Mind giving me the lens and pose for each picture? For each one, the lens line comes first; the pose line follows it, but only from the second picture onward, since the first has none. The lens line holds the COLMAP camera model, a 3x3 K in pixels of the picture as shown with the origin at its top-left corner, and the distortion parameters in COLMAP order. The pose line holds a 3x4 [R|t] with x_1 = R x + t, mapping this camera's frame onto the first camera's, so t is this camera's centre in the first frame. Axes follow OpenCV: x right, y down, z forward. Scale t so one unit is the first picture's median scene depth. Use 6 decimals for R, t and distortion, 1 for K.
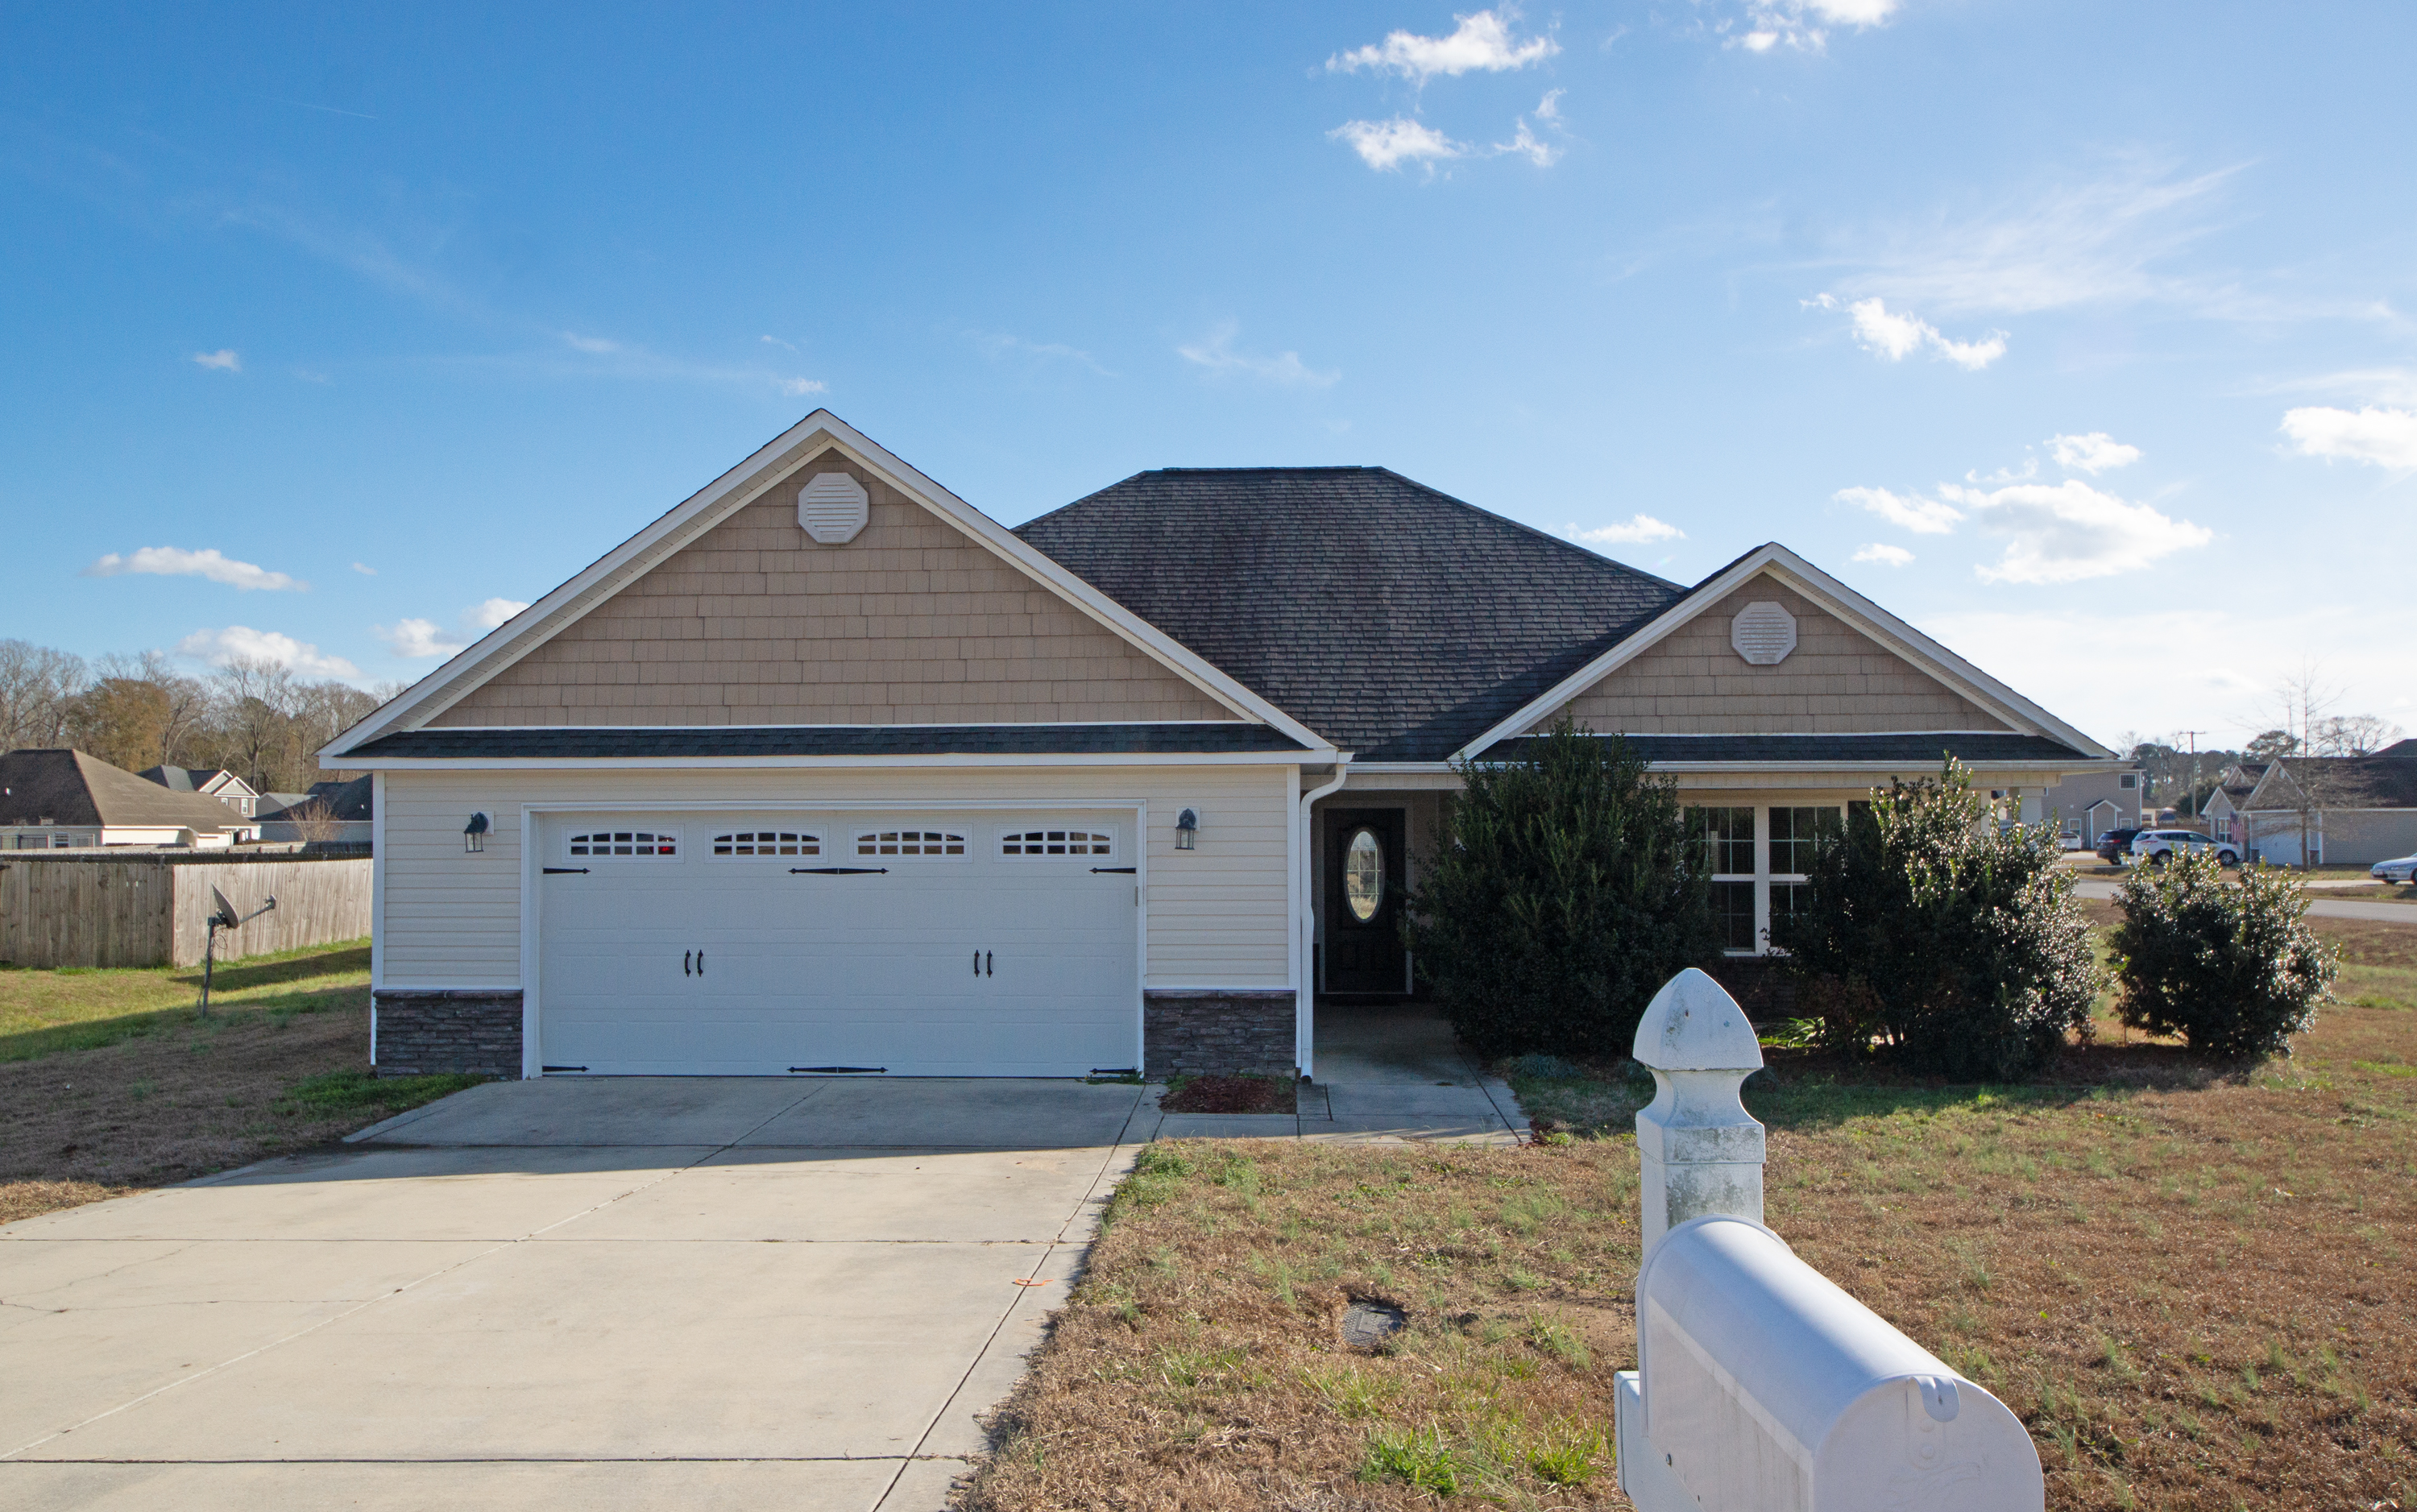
lens RADIAL K [[2356.4, 0, 1208.5], [0, 2356.4, 756.0], [0, 0, 1]] dist [-0.008355, 1.207939]
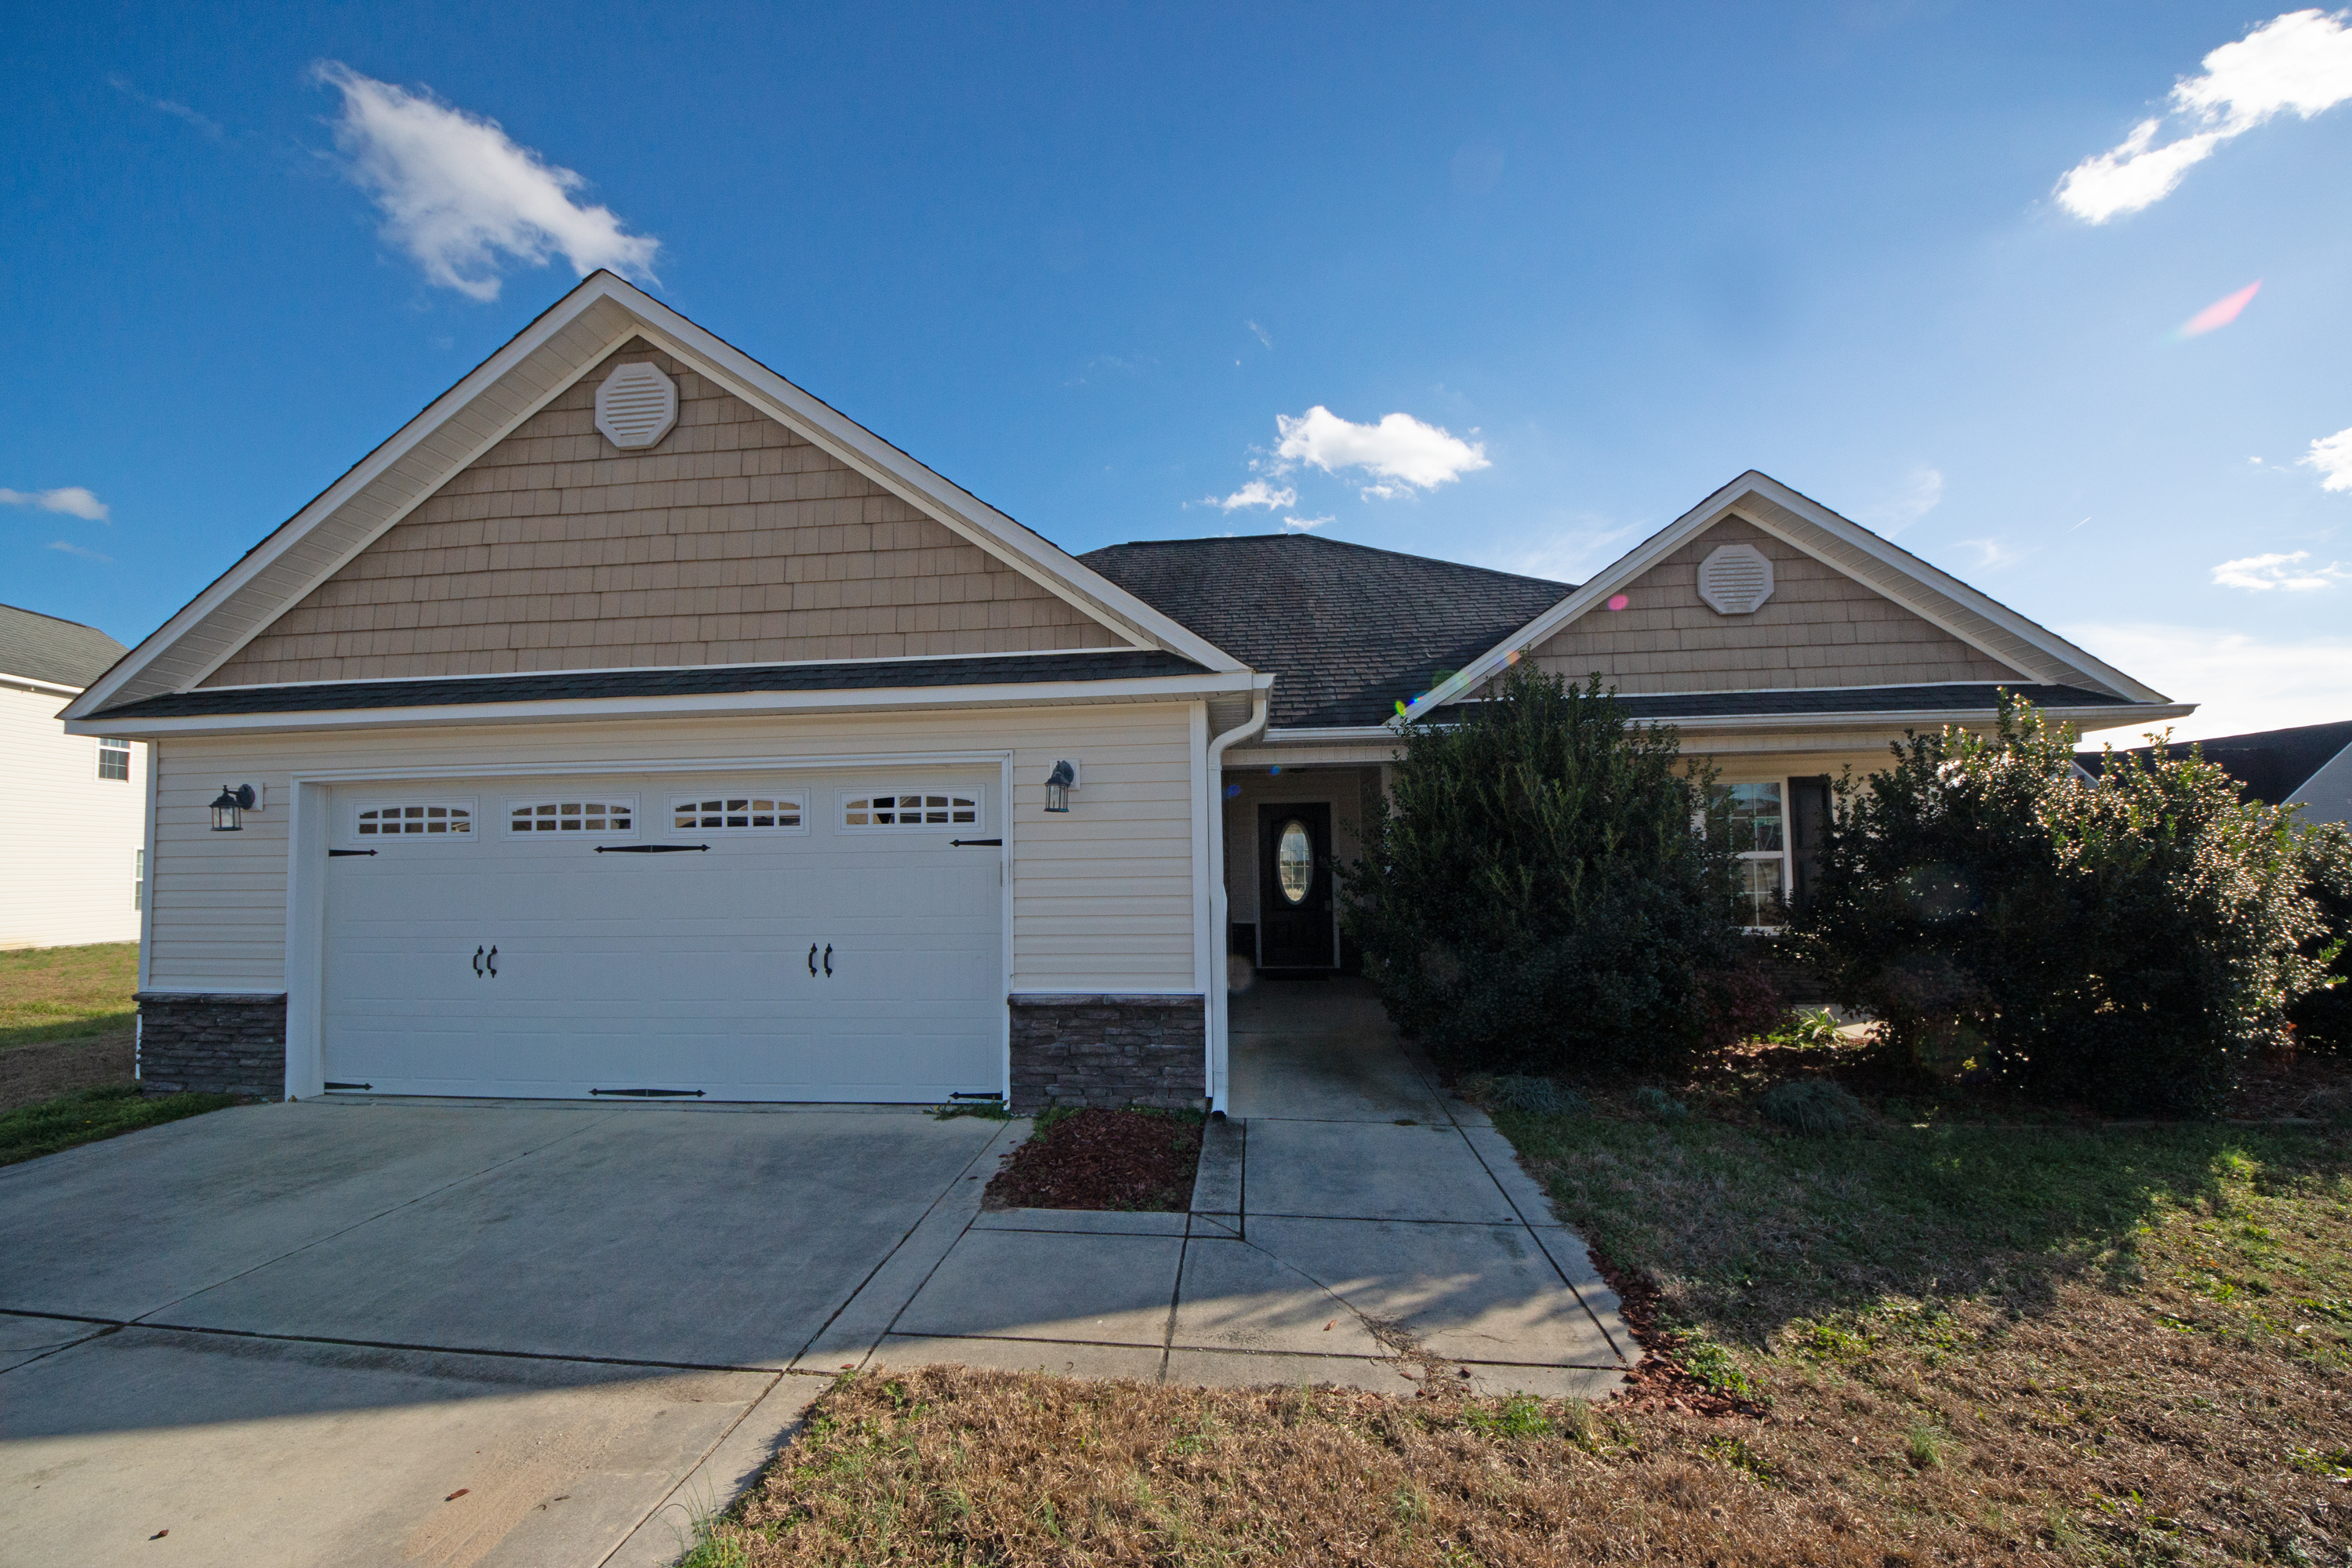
lens RADIAL K [[824.5, 0, 1189.6], [0, 824.5, 833.7], [0, 0, 1]] dist [0.020425, -0.000050]
pose [[0.997907, -0.014575, -0.063009, 0.049079], [0.013553, 0.999770, -0.016627, 0.051042], [0.063237, 0.015739, 0.997874, 0.722269]]
